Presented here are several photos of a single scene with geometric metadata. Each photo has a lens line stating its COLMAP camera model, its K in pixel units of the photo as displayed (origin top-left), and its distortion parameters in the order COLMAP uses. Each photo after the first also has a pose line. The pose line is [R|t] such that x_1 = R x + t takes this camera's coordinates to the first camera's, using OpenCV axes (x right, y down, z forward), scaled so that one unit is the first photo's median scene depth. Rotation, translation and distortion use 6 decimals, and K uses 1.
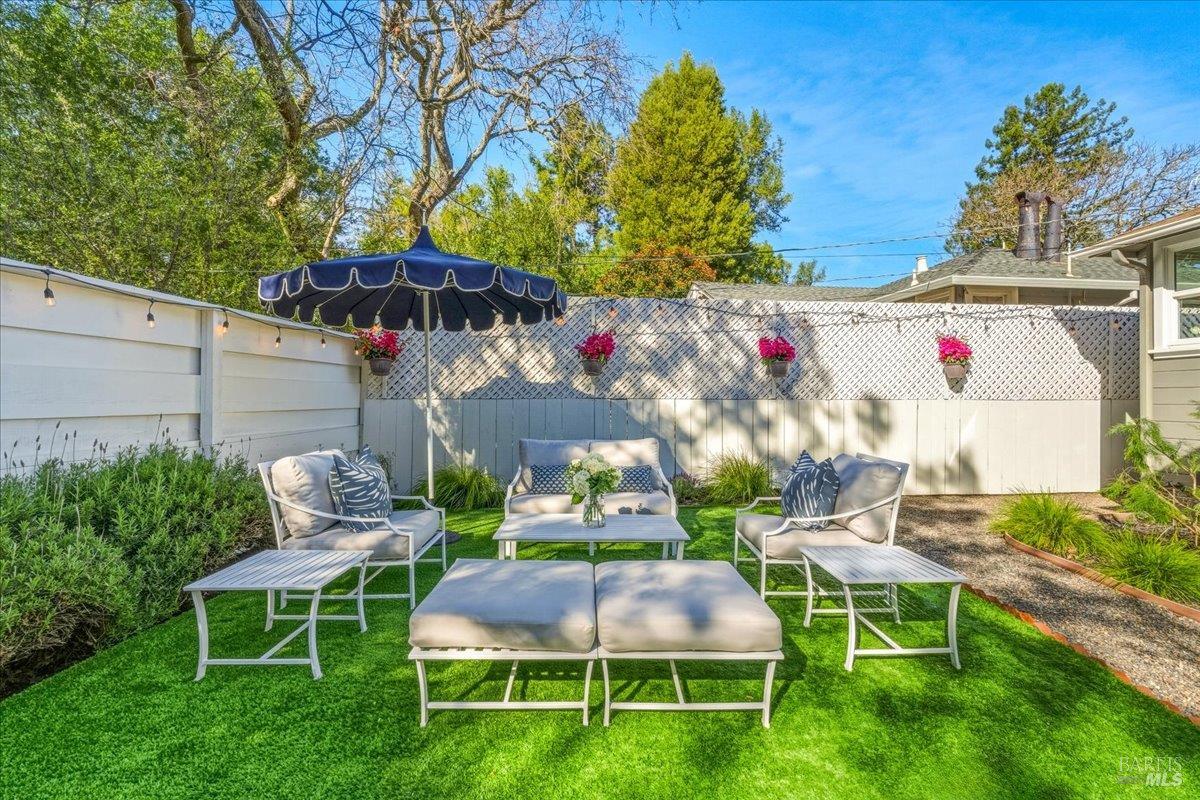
lens RADIAL K [[537.1, 0, 598.7], [0, 537.1, 383.1], [0, 0, 1]] dist [0.000168, -0.000075]
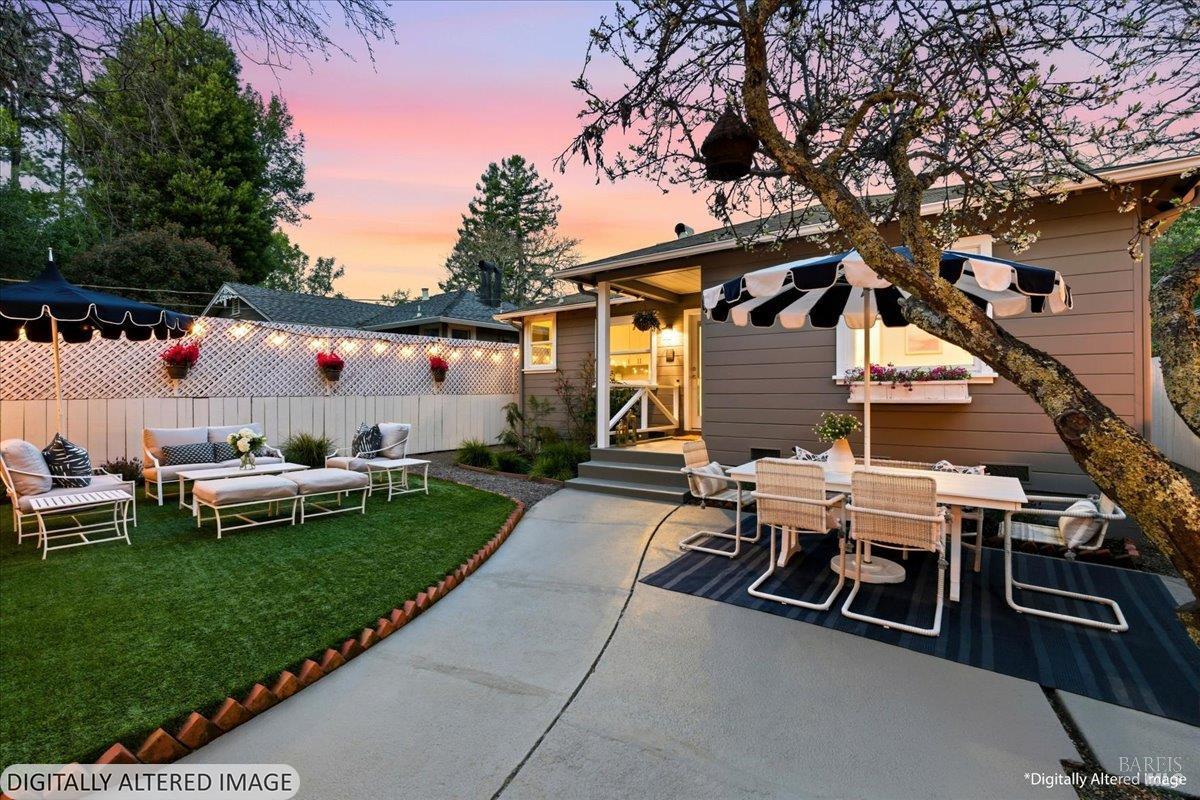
lens RADIAL K [[537.1, 0, 598.7], [0, 537.1, 383.1], [0, 0, 1]] dist [0.000168, -0.000075]
pose [[0.661208, 0.004174, 0.750191, -0.061760], [-0.011166, 0.999929, 0.004278, -0.004320], [-0.750119, -0.011205, 0.661208, -0.111261]]
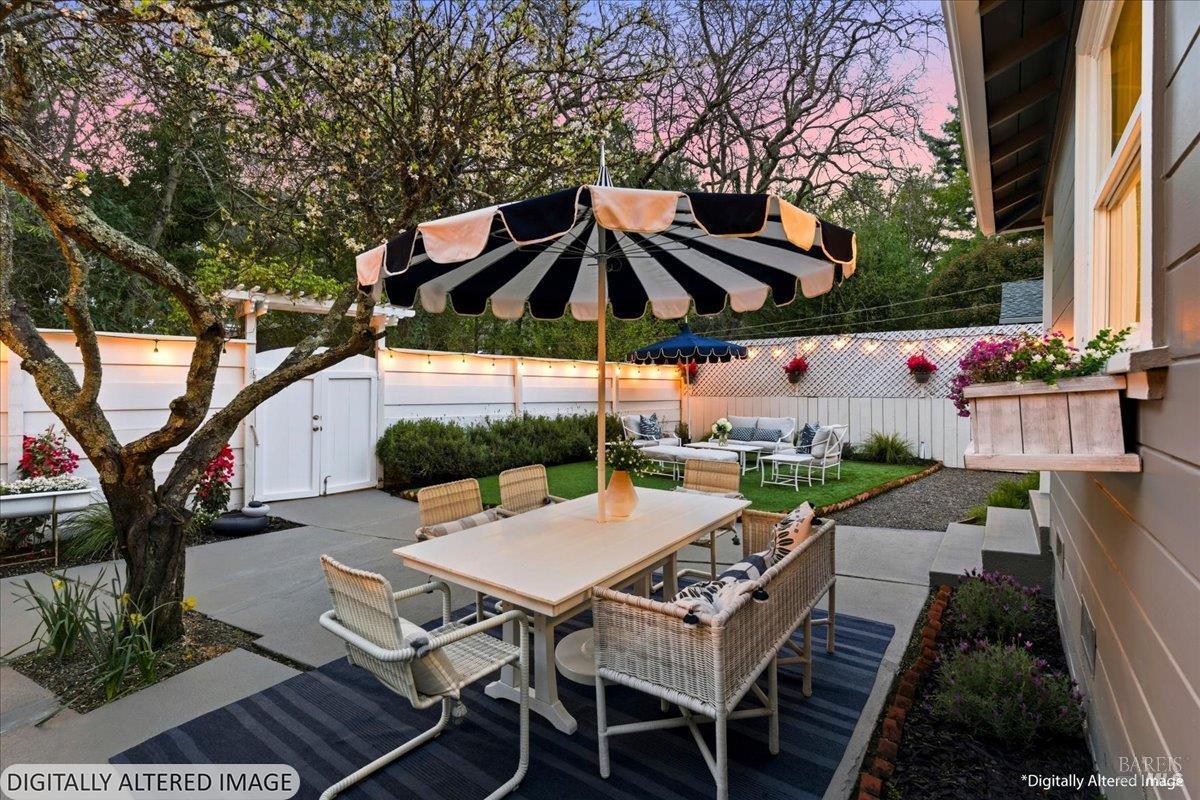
lens RADIAL K [[537.1, 0, 598.7], [0, 537.1, 383.1], [0, 0, 1]] dist [0.000168, -0.000075]
pose [[0.743200, -0.002791, -0.669063, 0.136581], [0.012796, 0.999868, 0.010044, -0.008236], [0.668947, -0.016026, 0.743137, -0.142579]]
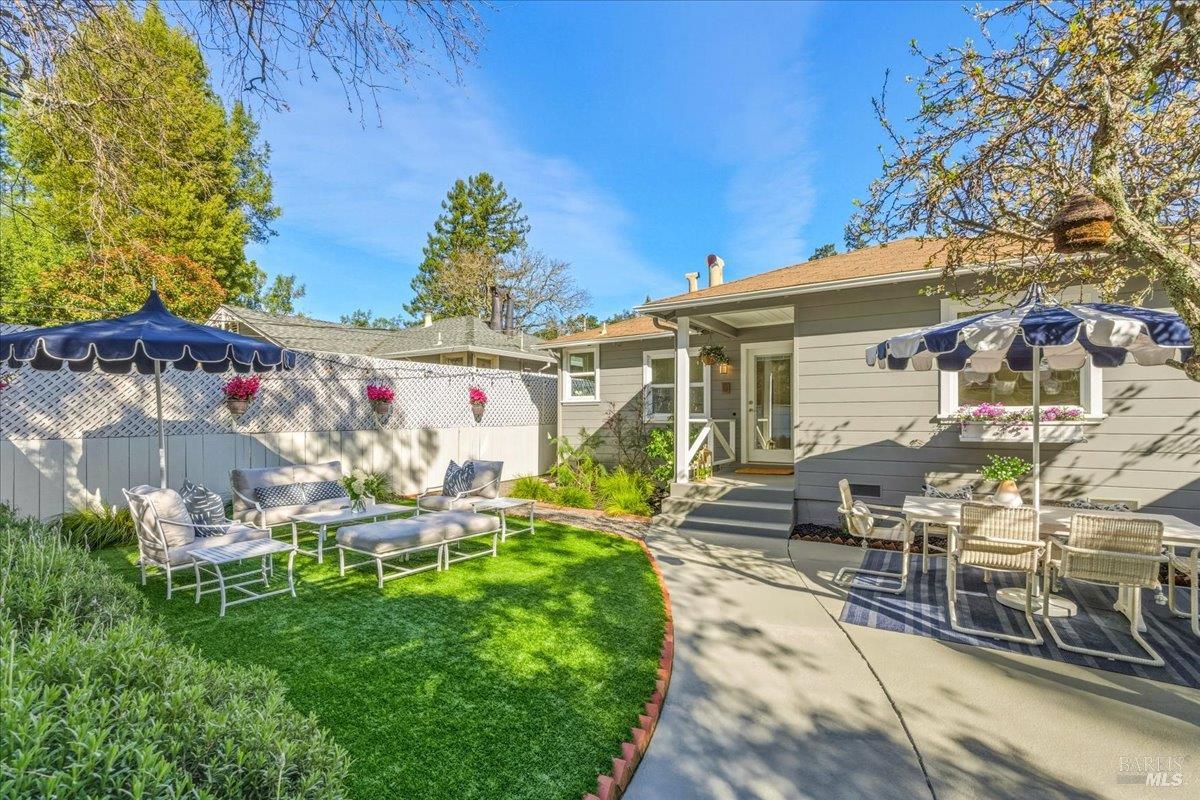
lens RADIAL K [[544.5, 0, 605.4], [0, 544.5, 414.1], [0, 0, 1]] dist [-0.000711, -0.000184]
pose [[0.599644, -0.003869, 0.800257, -0.099302], [-0.012573, 0.999819, 0.014255, -0.008592], [-0.800168, -0.018610, 0.599487, -0.069550]]
